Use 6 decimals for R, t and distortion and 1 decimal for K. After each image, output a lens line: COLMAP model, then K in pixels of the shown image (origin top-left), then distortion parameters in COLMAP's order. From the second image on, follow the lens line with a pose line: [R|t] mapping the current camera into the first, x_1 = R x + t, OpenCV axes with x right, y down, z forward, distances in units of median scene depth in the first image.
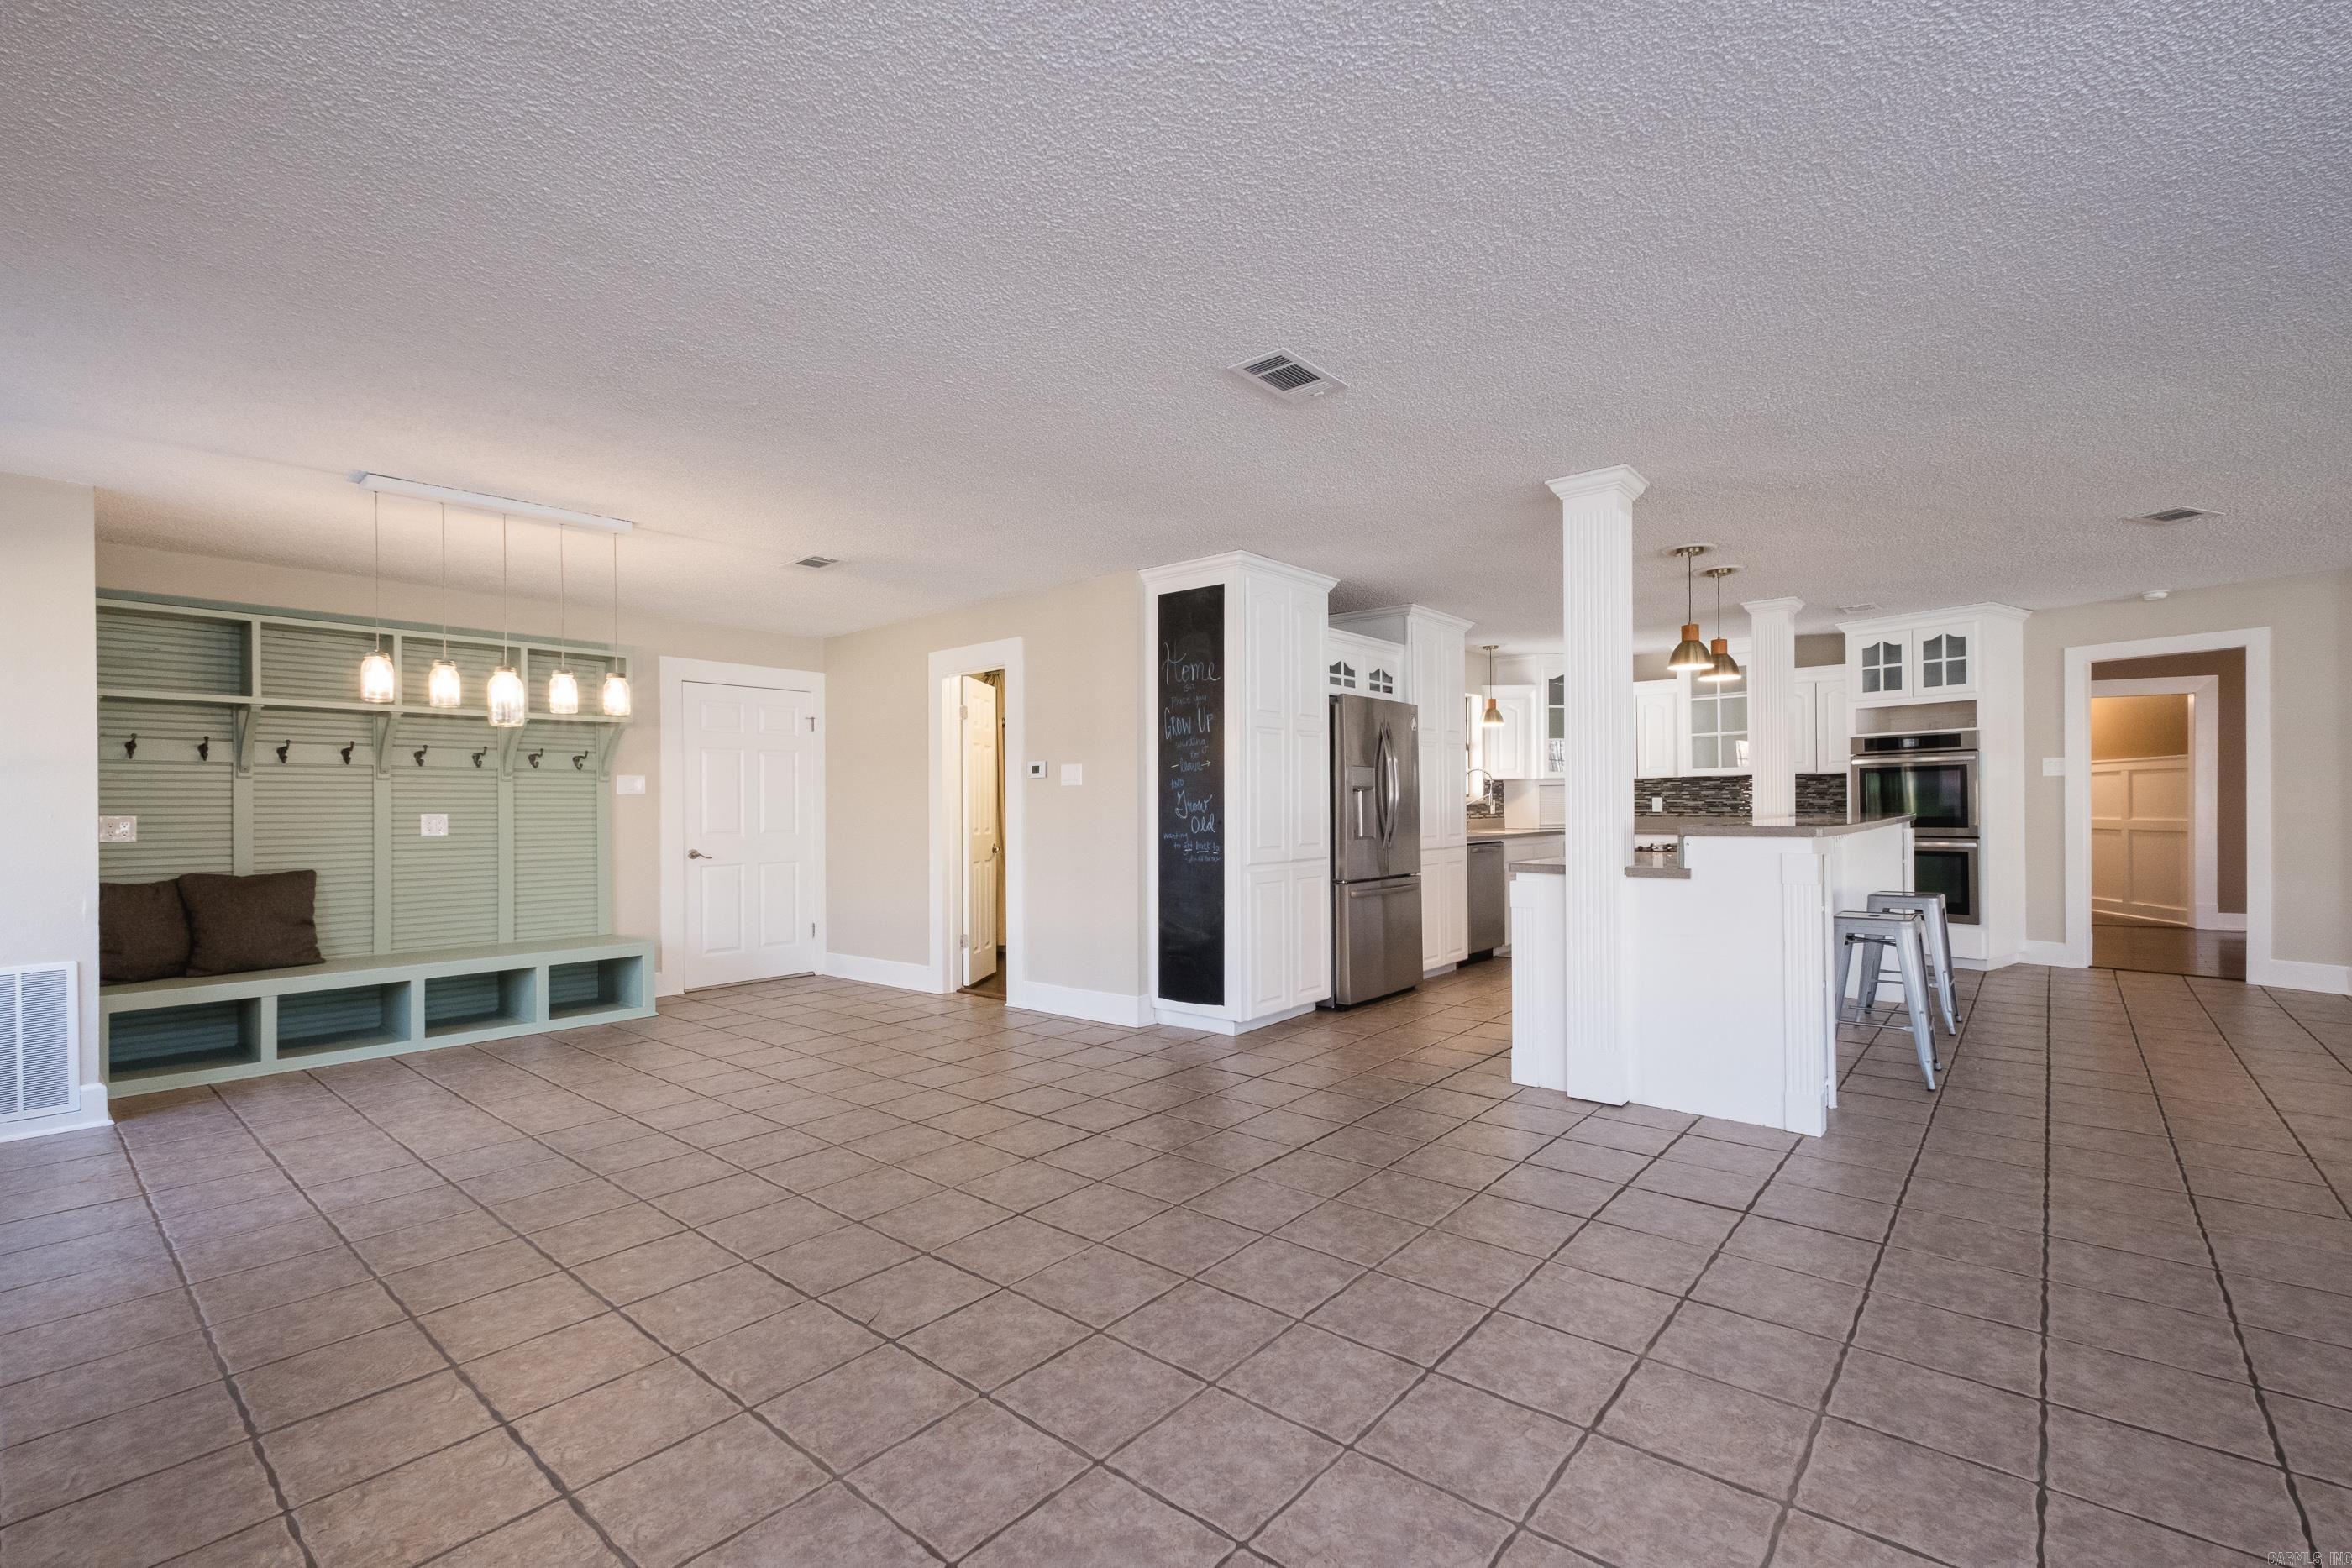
lens RADIAL K [[1029.0, 0, 1193.0], [0, 1029.0, 815.6], [0, 0, 1]] dist [0.013549, -0.006173]
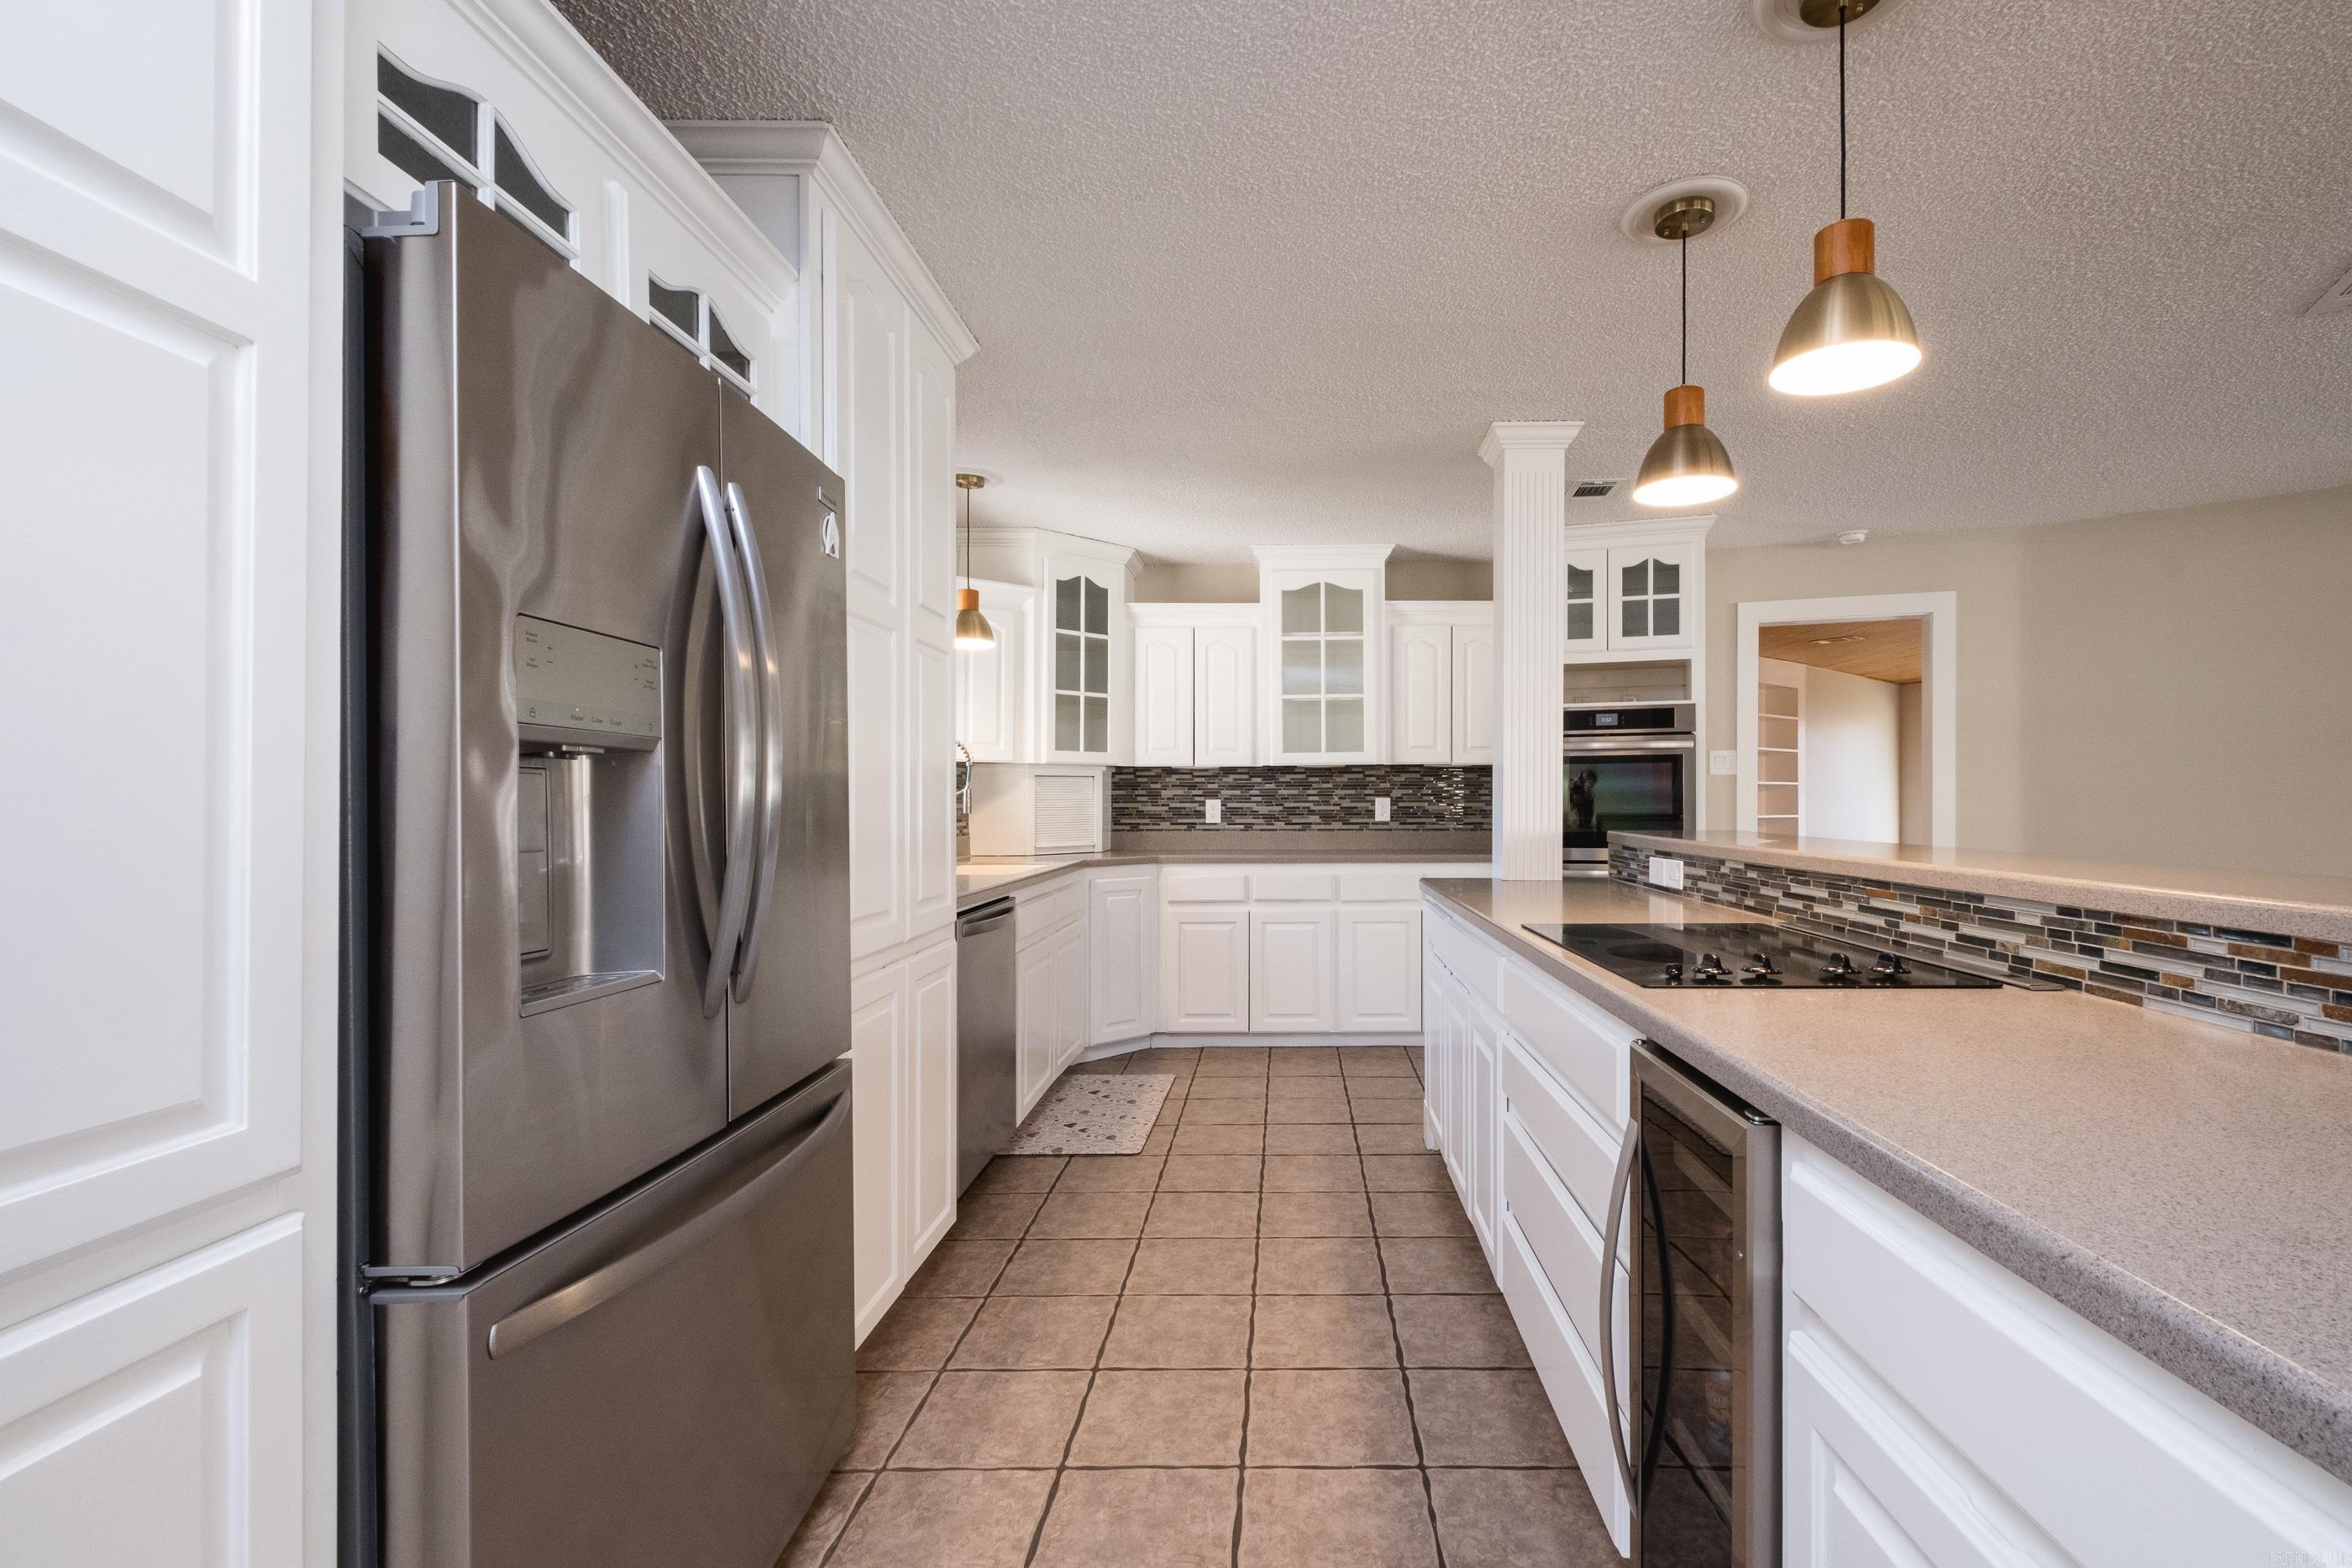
lens RADIAL K [[1029.0, 0, 1299.8], [0, 1029.0, 798.7], [0, 0, 1]] dist [0.013549, -0.006173]
pose [[0.762829, 0.007725, 0.646555, 0.154612], [0.003667, 0.999861, -0.016272, -0.013292], [-0.646590, 0.014783, 0.762694, 0.834595]]
